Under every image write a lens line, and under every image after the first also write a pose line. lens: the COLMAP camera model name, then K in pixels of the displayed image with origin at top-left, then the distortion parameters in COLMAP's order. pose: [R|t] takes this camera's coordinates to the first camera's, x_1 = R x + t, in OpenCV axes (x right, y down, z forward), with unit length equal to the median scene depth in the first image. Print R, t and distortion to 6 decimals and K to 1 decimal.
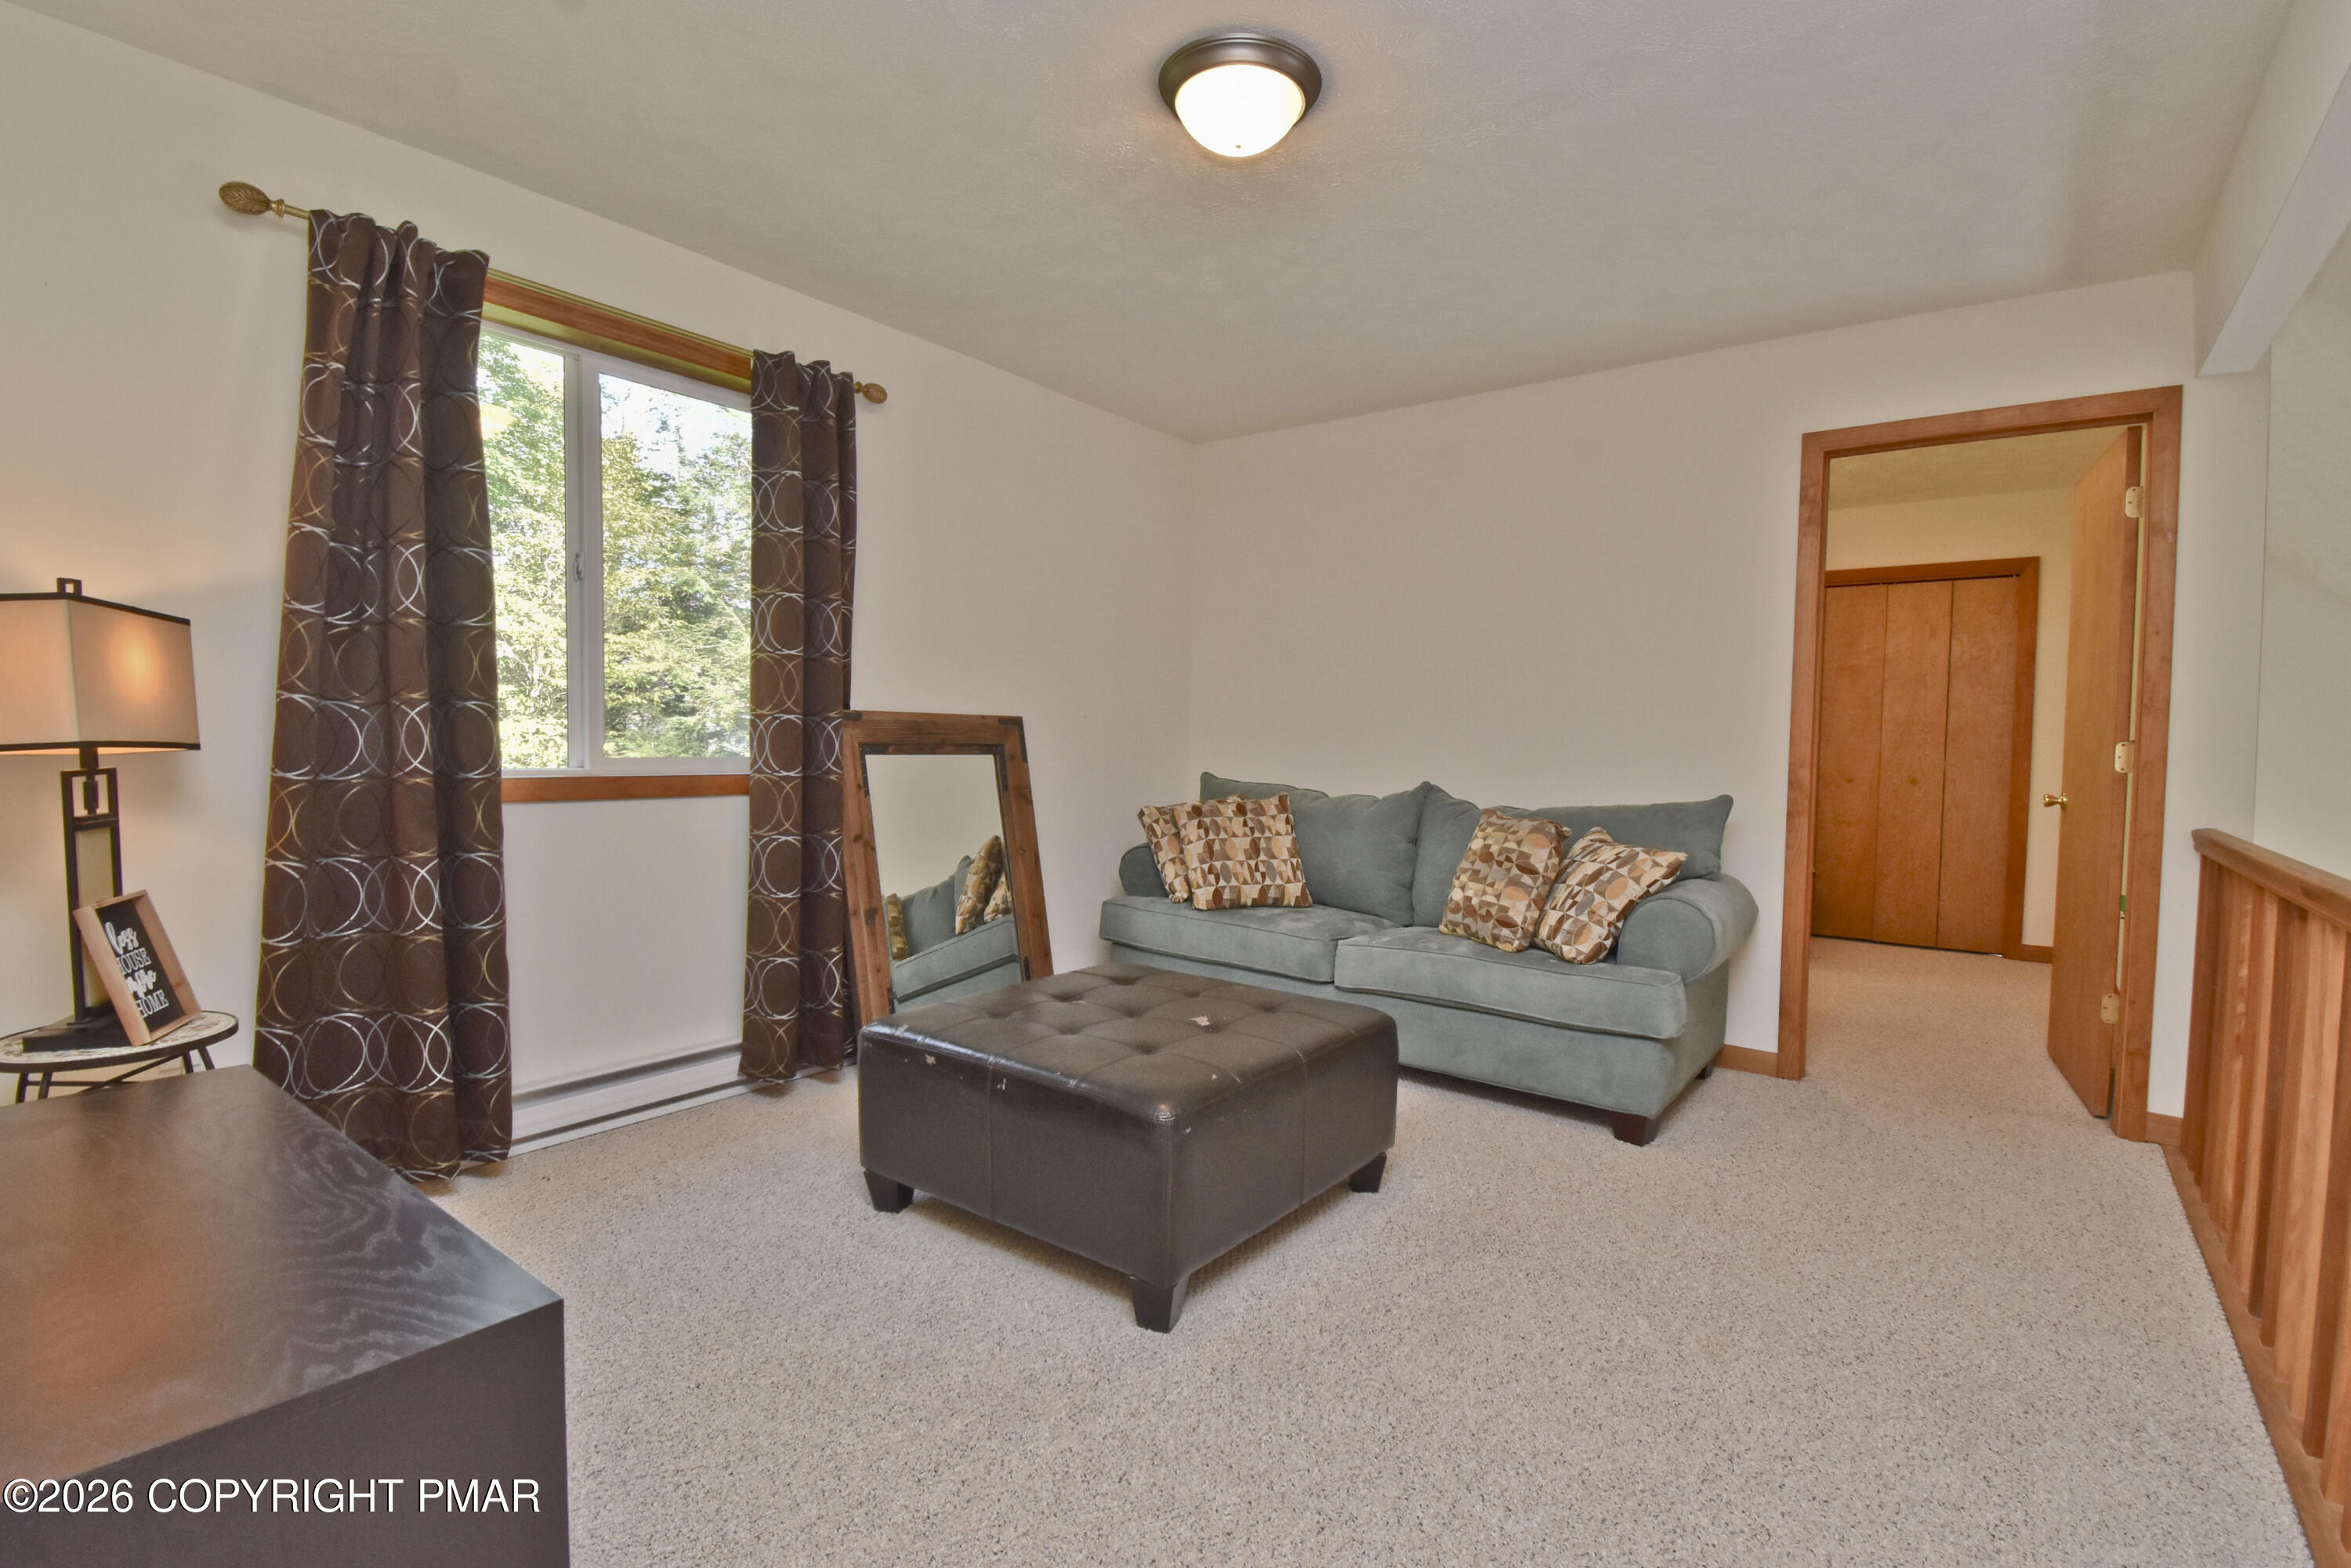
lens RADIAL K [[1071.3, 0, 1198.5], [0, 1071.3, 780.8], [0, 0, 1]] dist [0.017372, -0.025844]
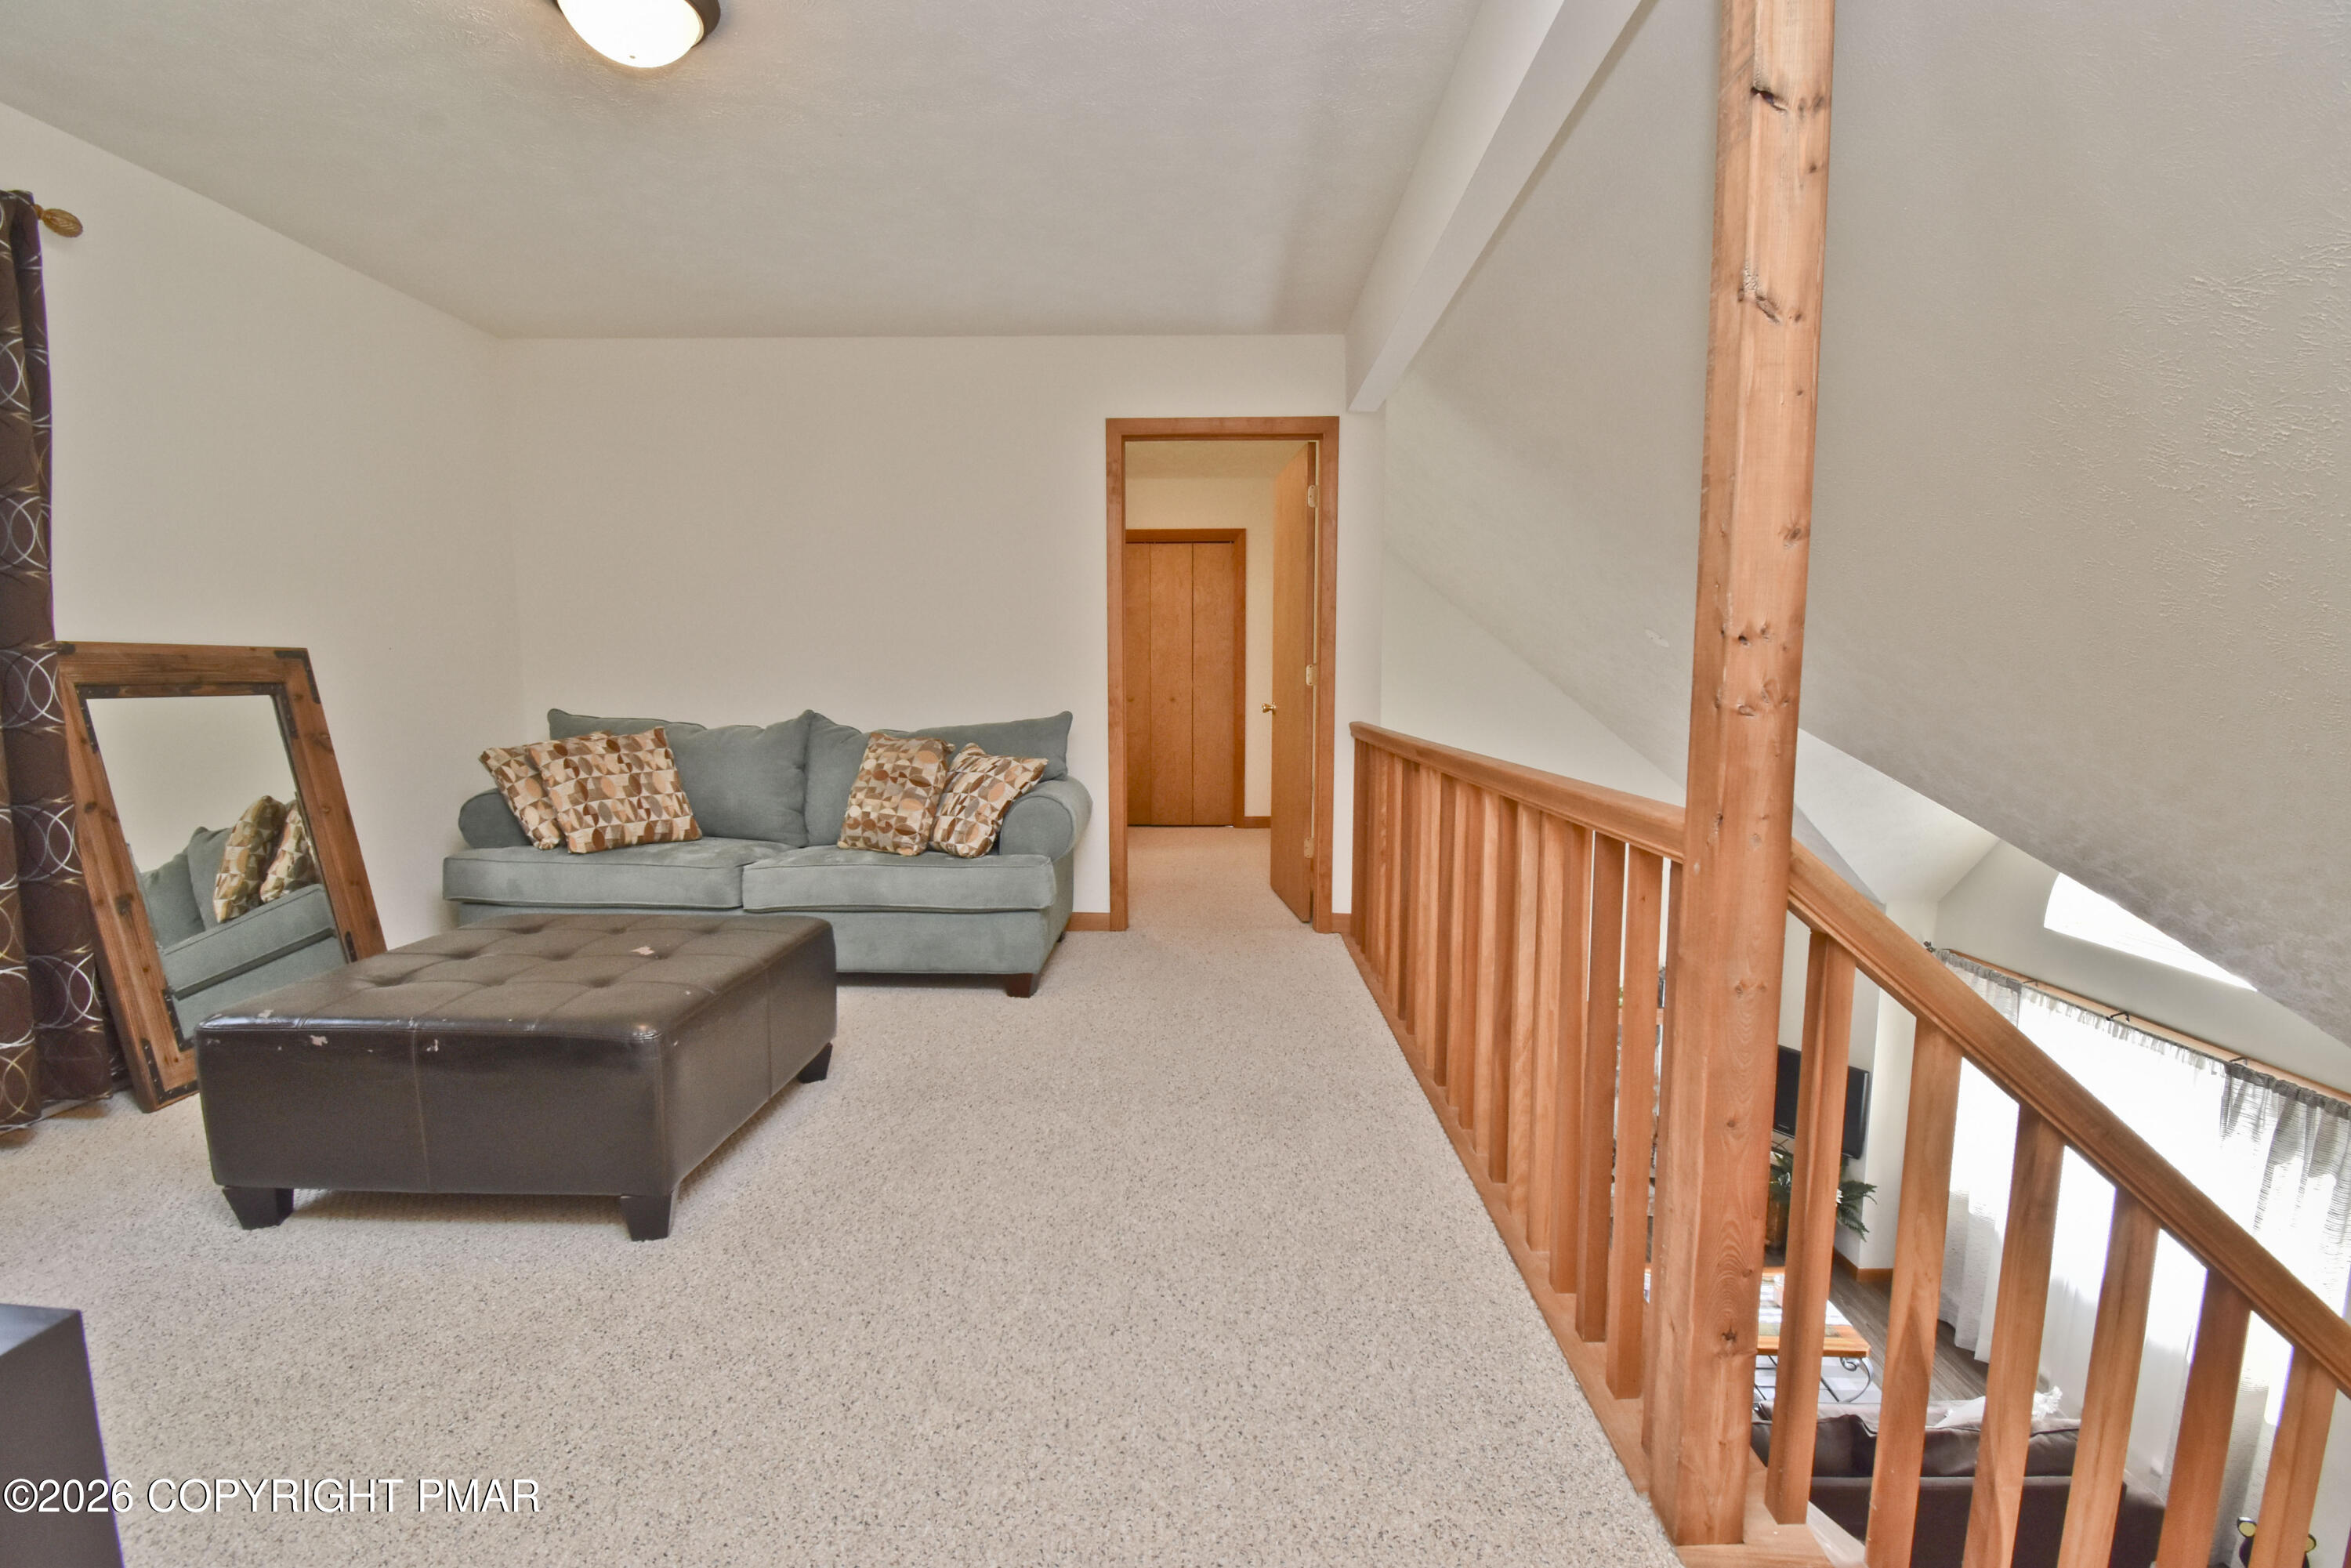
lens RADIAL K [[1040.3, 0, 1175.5], [0, 1040.3, 784.0], [0, 0, 1]] dist [0.014190, -0.022177]
pose [[0.818787, -0.074644, 0.569223, -0.099703], [0.036329, 0.996261, 0.078386, 0.007714], [-0.572946, -0.043502, 0.818438, -0.056247]]
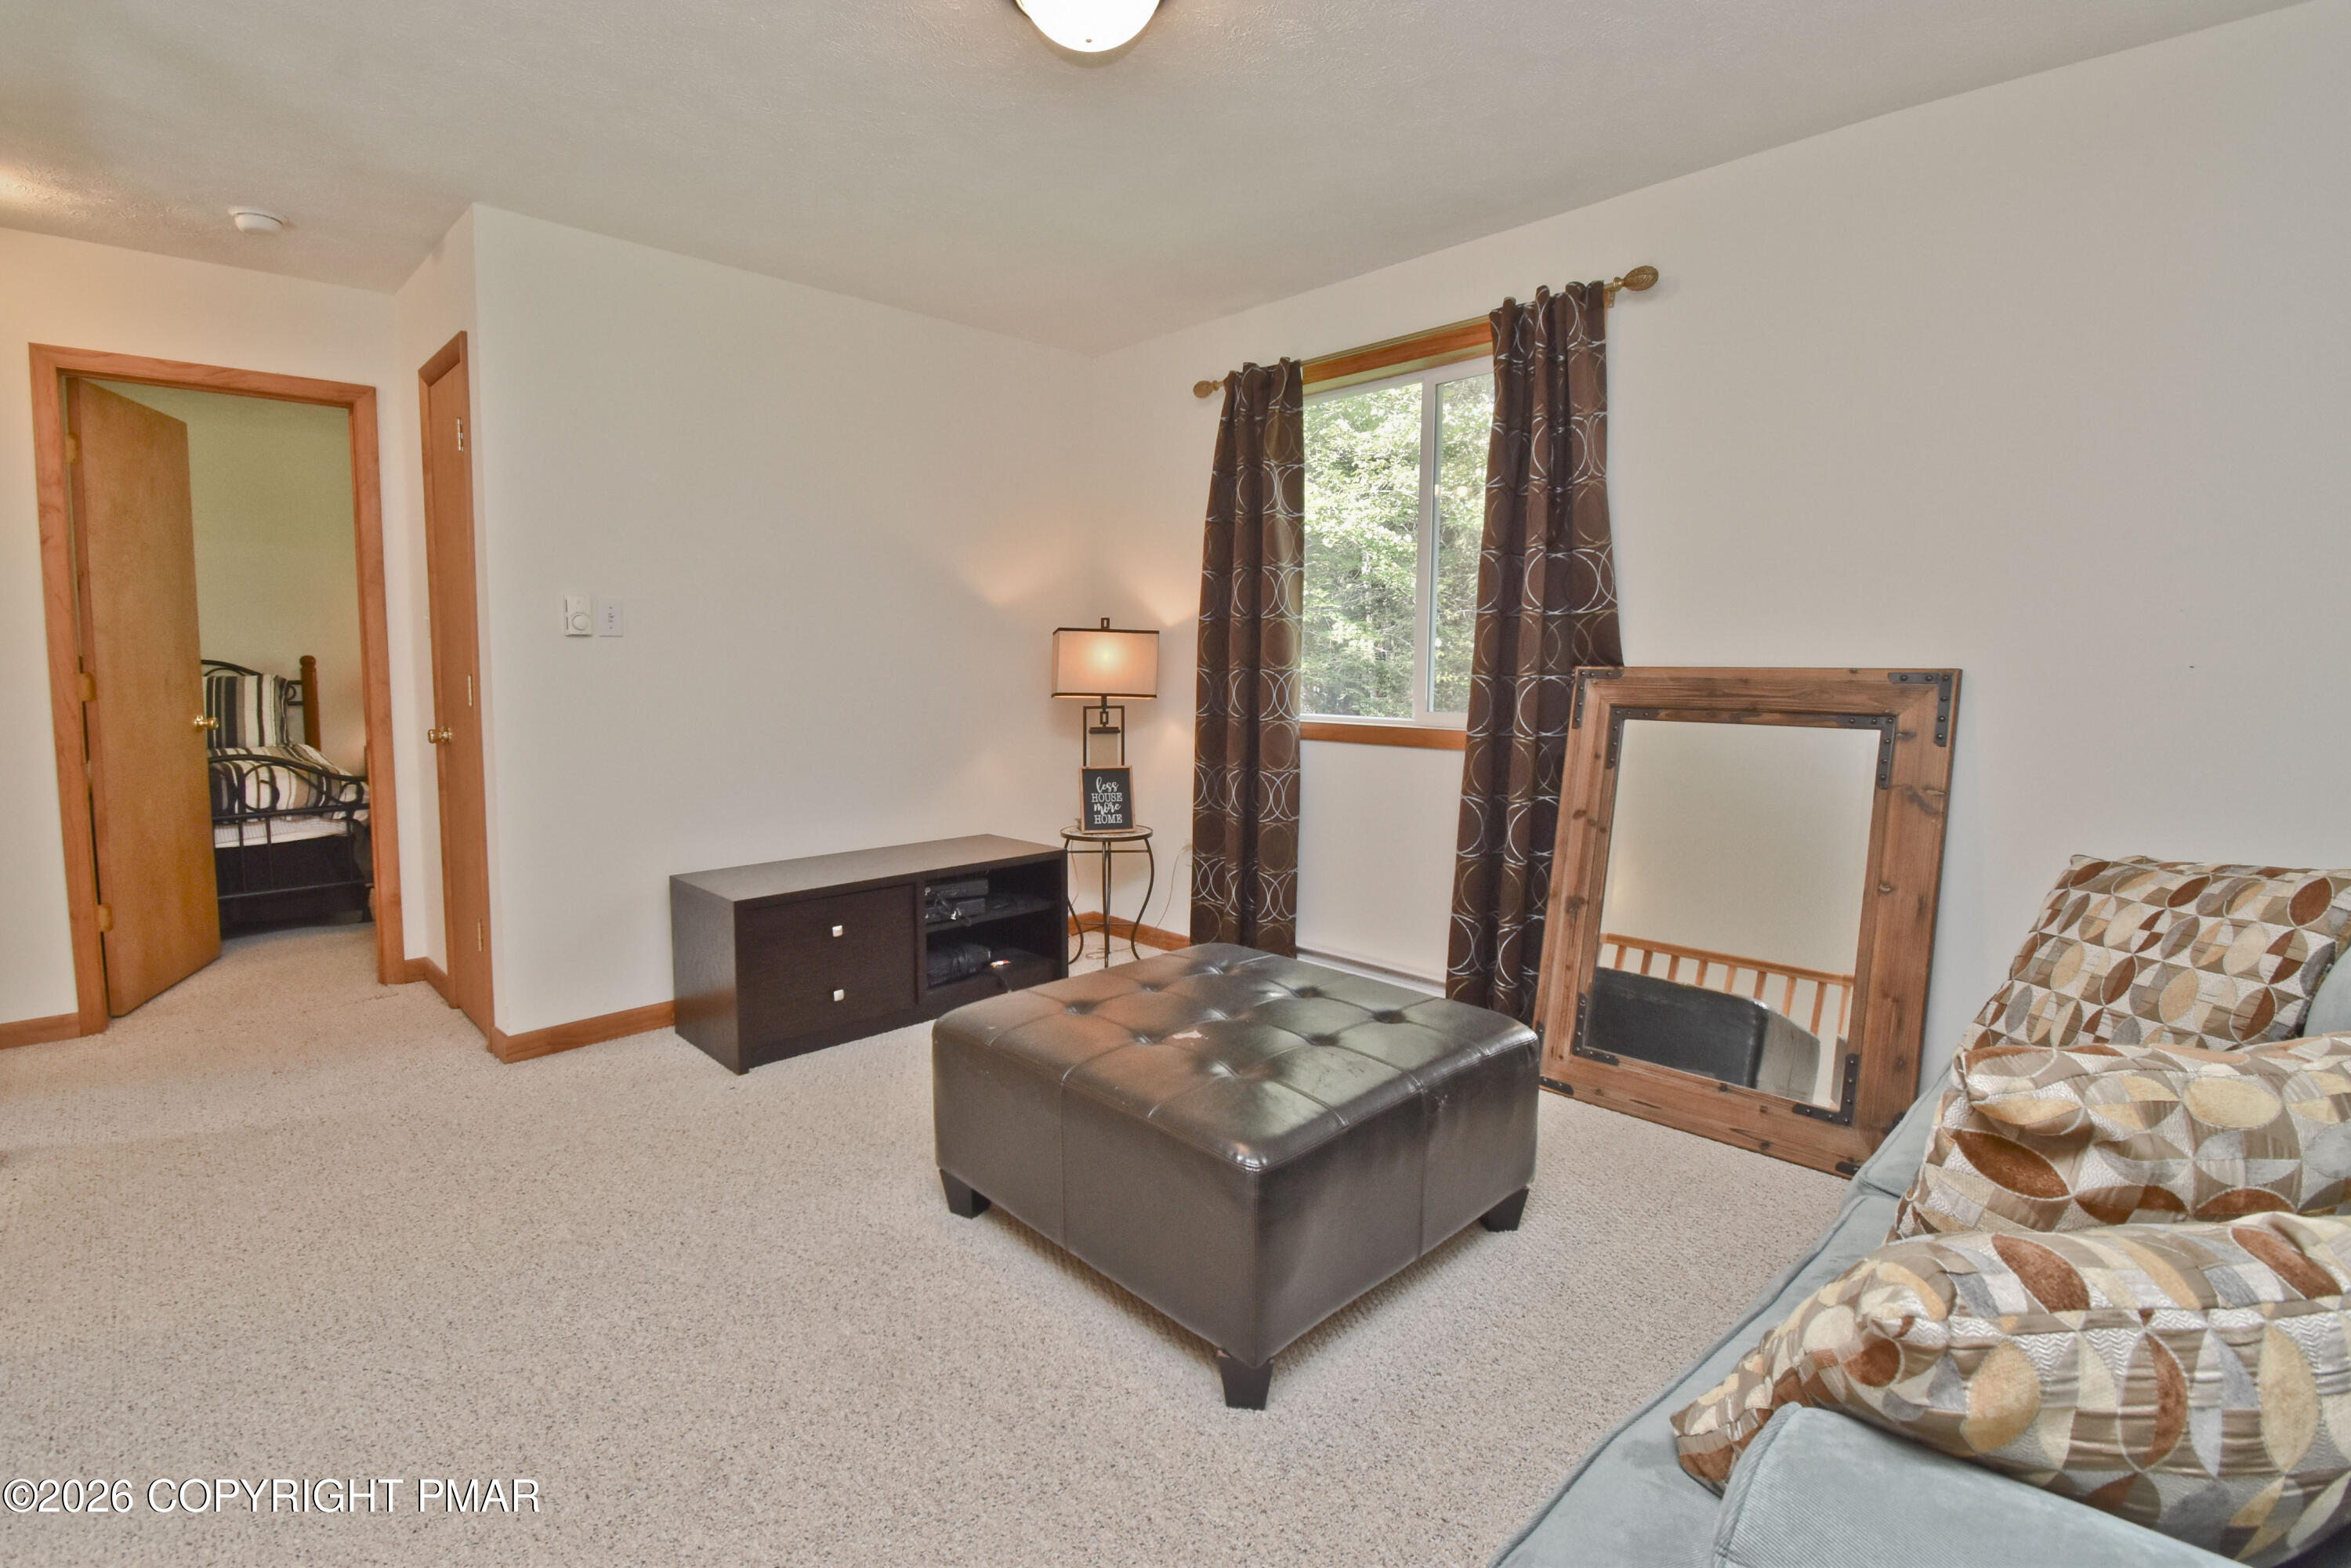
lens RADIAL K [[1071.3, 0, 1198.5], [0, 1071.3, 780.8], [0, 0, 1]] dist [0.017372, -0.025844]
pose [[-0.148637, 0.089117, -0.984868, 0.608328], [-0.047092, 0.994163, 0.097065, -0.044919], [0.987770, 0.060807, -0.143572, 0.839538]]
